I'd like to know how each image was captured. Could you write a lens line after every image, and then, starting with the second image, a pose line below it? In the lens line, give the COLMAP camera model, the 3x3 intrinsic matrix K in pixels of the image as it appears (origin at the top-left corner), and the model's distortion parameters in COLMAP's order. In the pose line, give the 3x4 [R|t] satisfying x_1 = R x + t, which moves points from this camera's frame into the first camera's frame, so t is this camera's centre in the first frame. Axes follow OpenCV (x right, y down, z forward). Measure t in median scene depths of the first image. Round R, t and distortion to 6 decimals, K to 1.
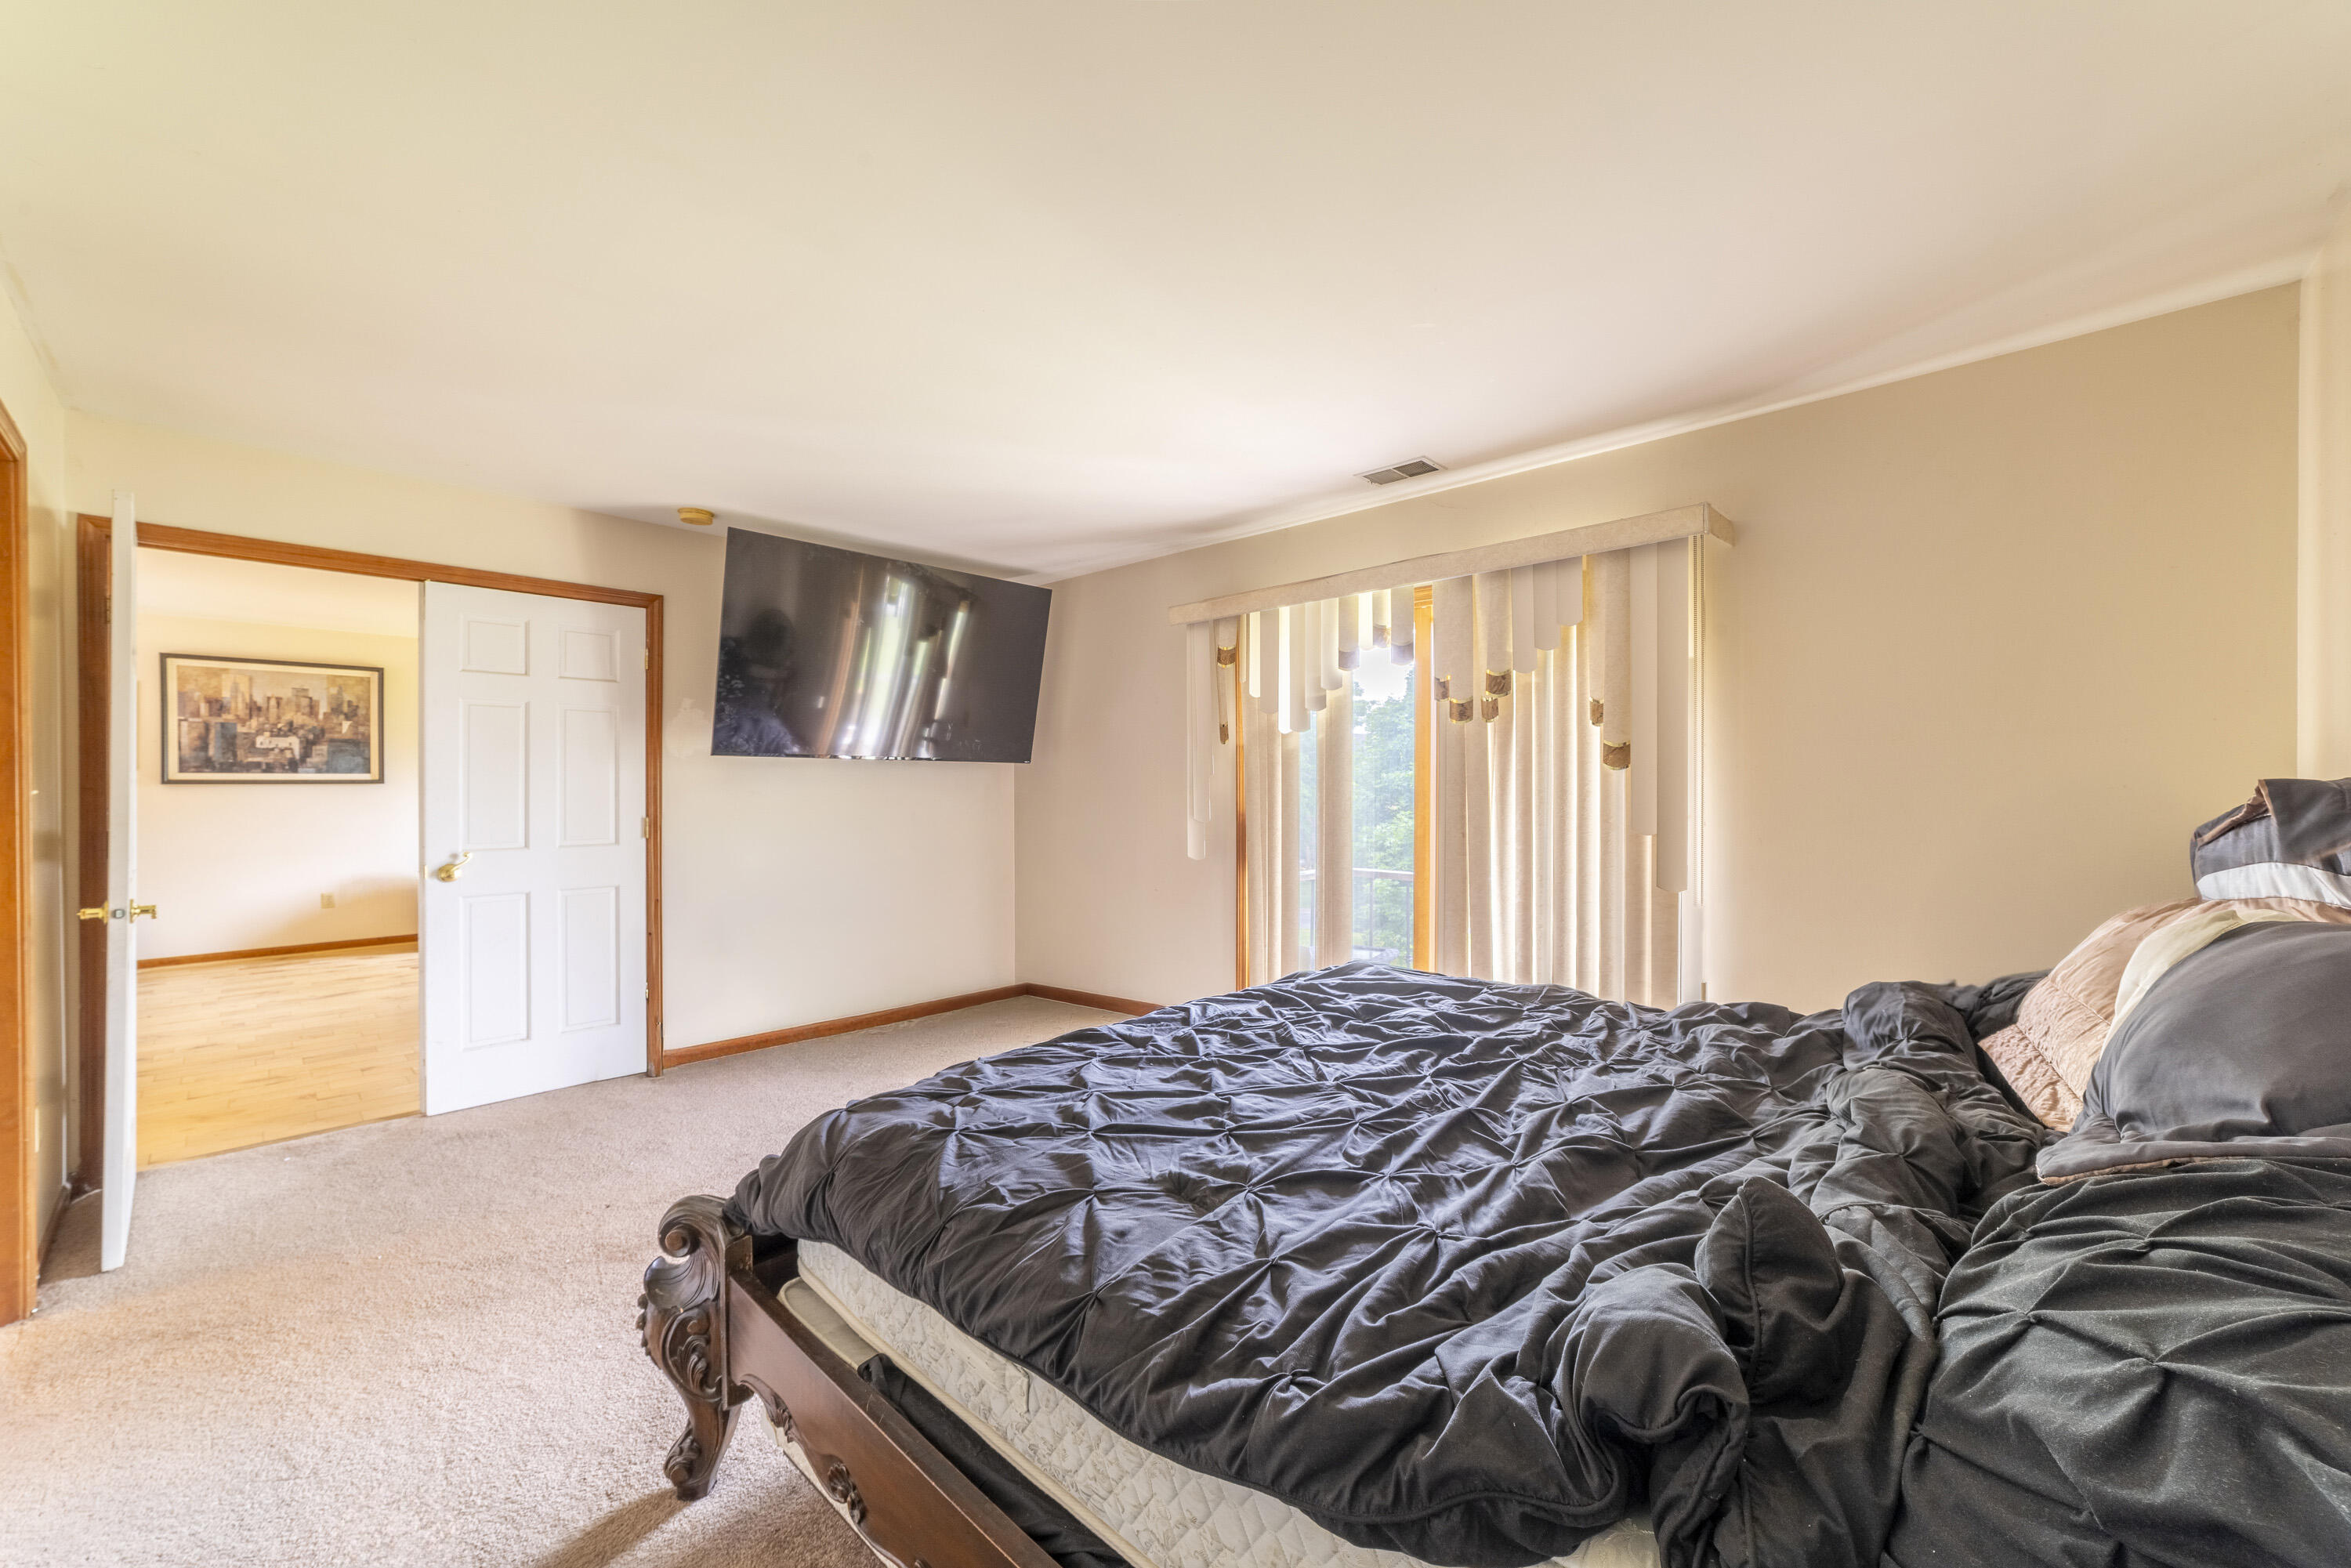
lens RADIAL K [[899.9, 0, 1182.0], [0, 899.9, 792.4], [0, 0, 1]] dist [-0.018663, 0.005649]
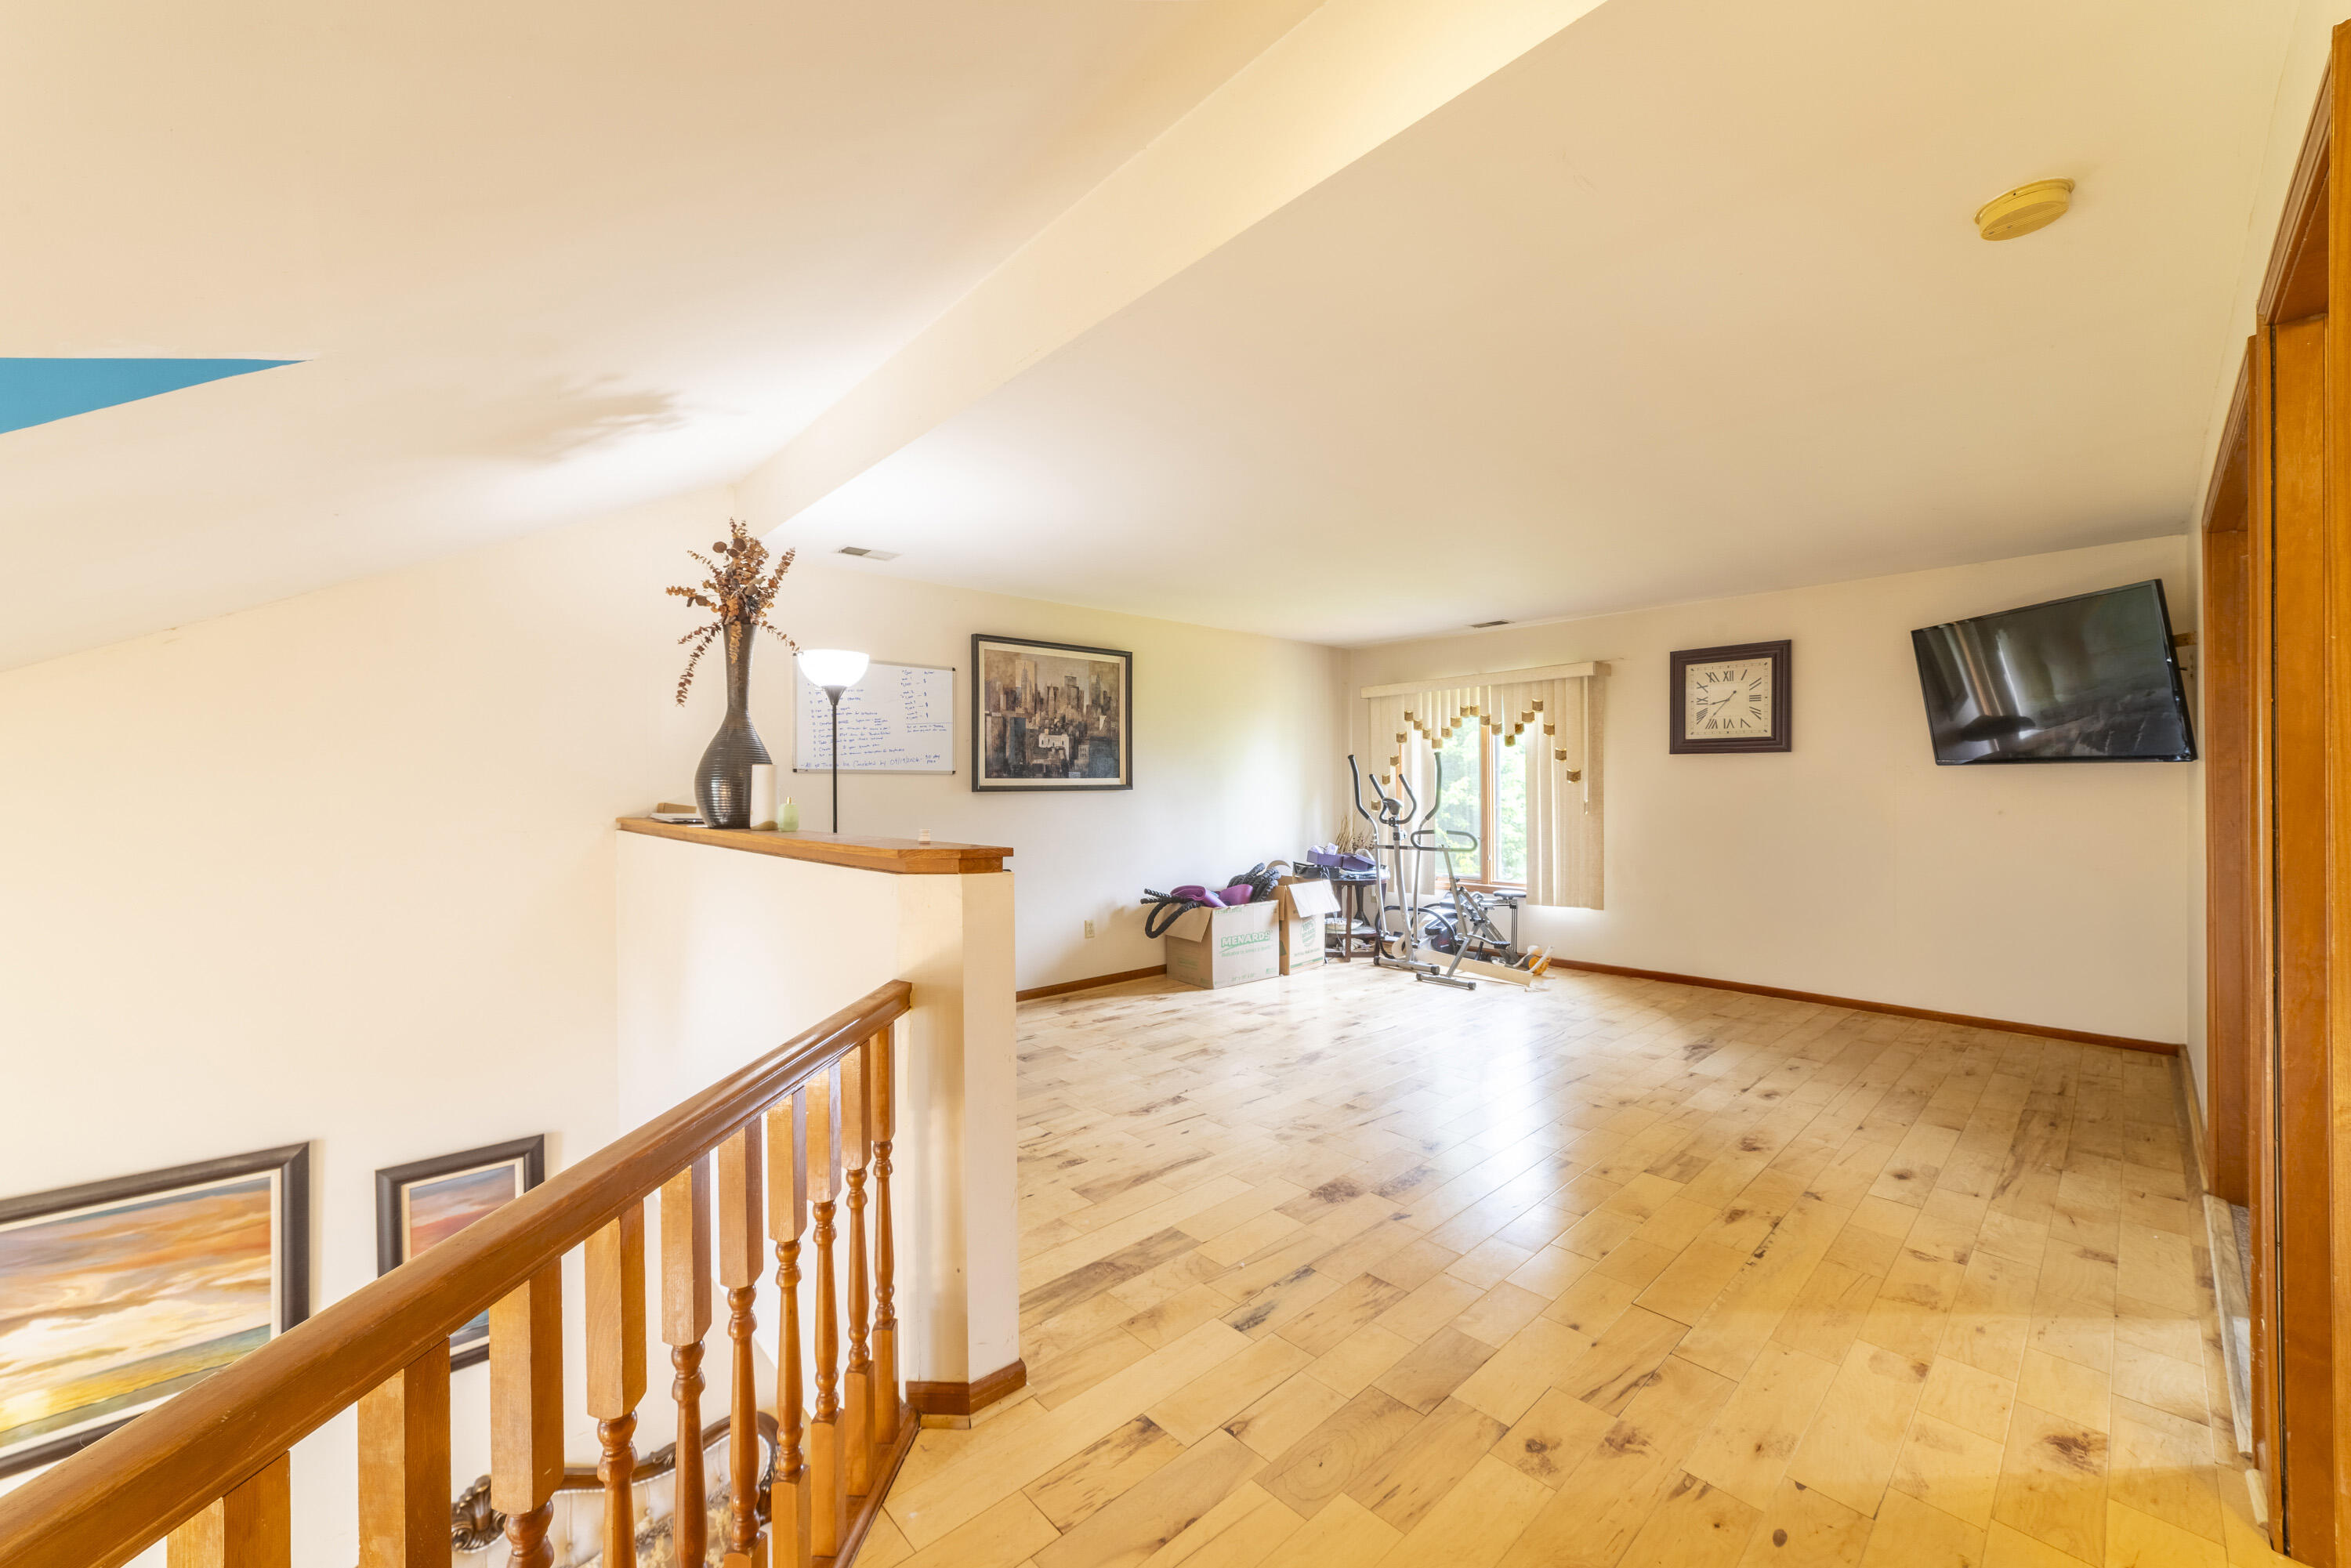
lens RADIAL K [[899.9, 0, 1175.5], [0, 899.9, 783.4], [0, 0, 1]] dist [-0.018663, 0.005649]
pose [[0.996011, -0.008105, -0.088858, -0.845139], [0.007126, 0.999910, -0.011329, -0.006037], [0.088942, 0.010651, 0.995980, 0.168005]]
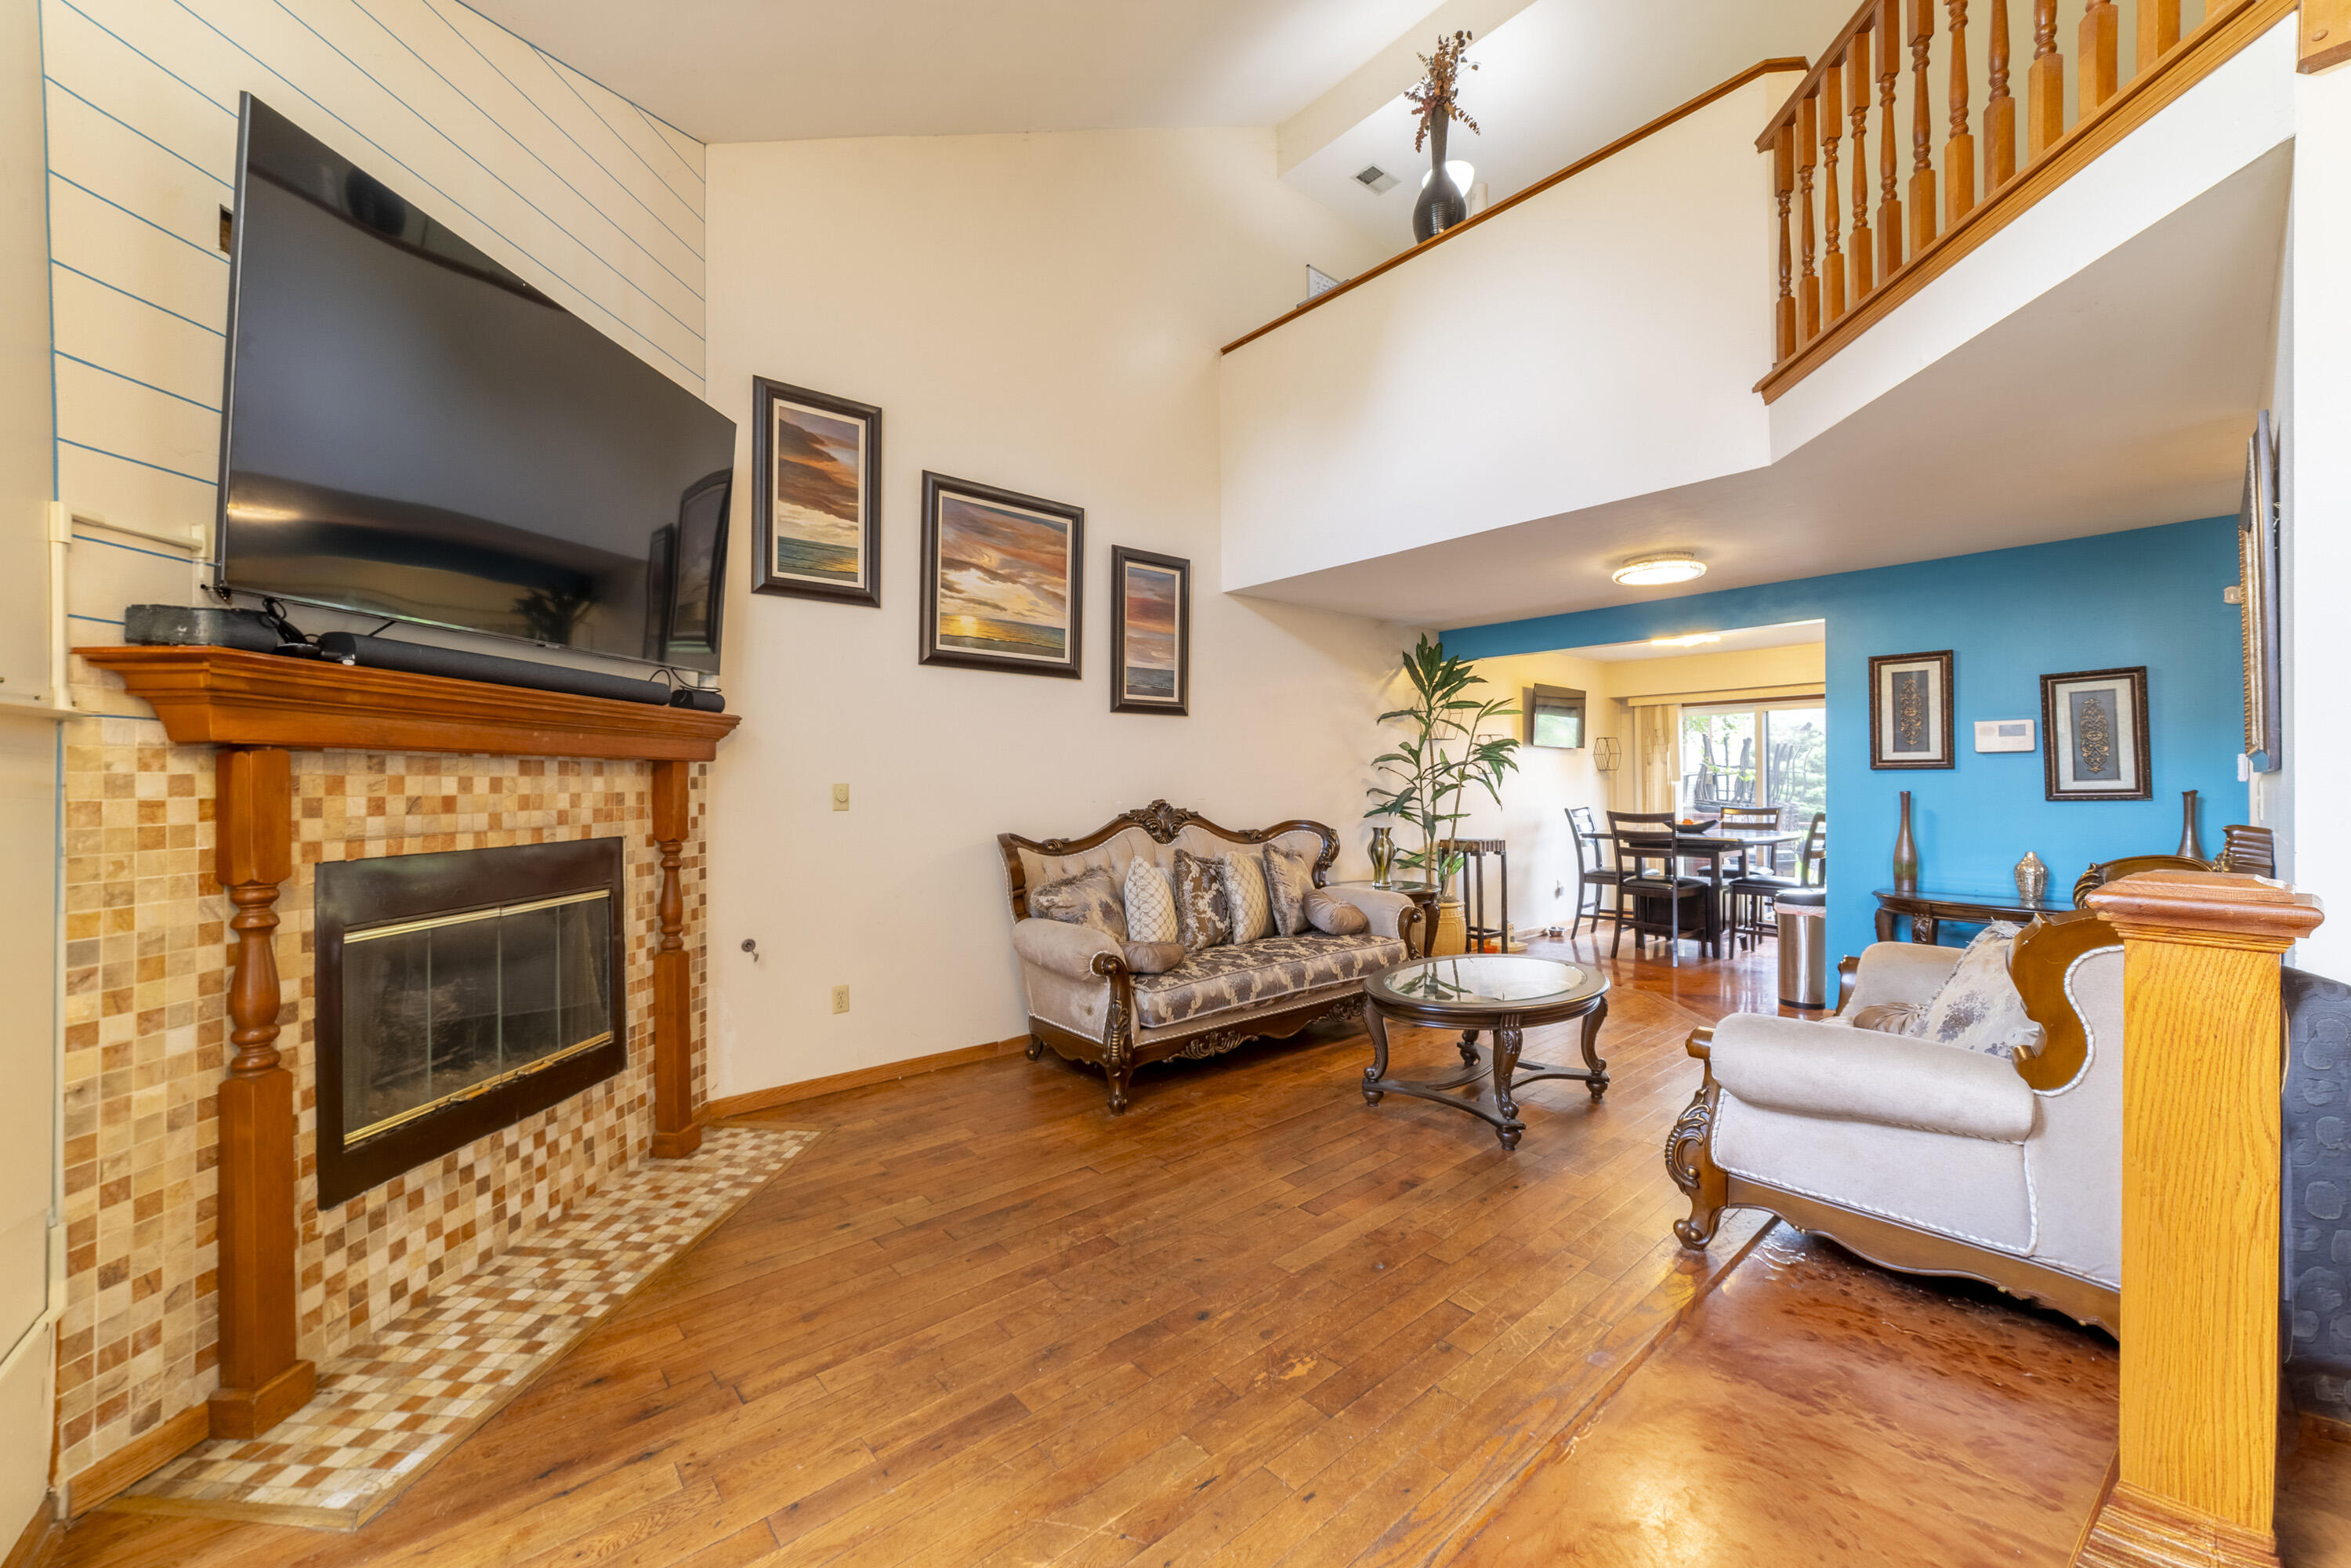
lens RADIAL K [[899.9, 0, 1165.2], [0, 899.9, 773.7], [0, 0, 1]] dist [-0.018663, 0.005649]
pose [[0.991334, -0.006390, -0.131210, -1.229217], [0.004046, 0.999828, -0.018122, 0.417816], [0.131303, 0.017434, 0.991189, -0.071399]]
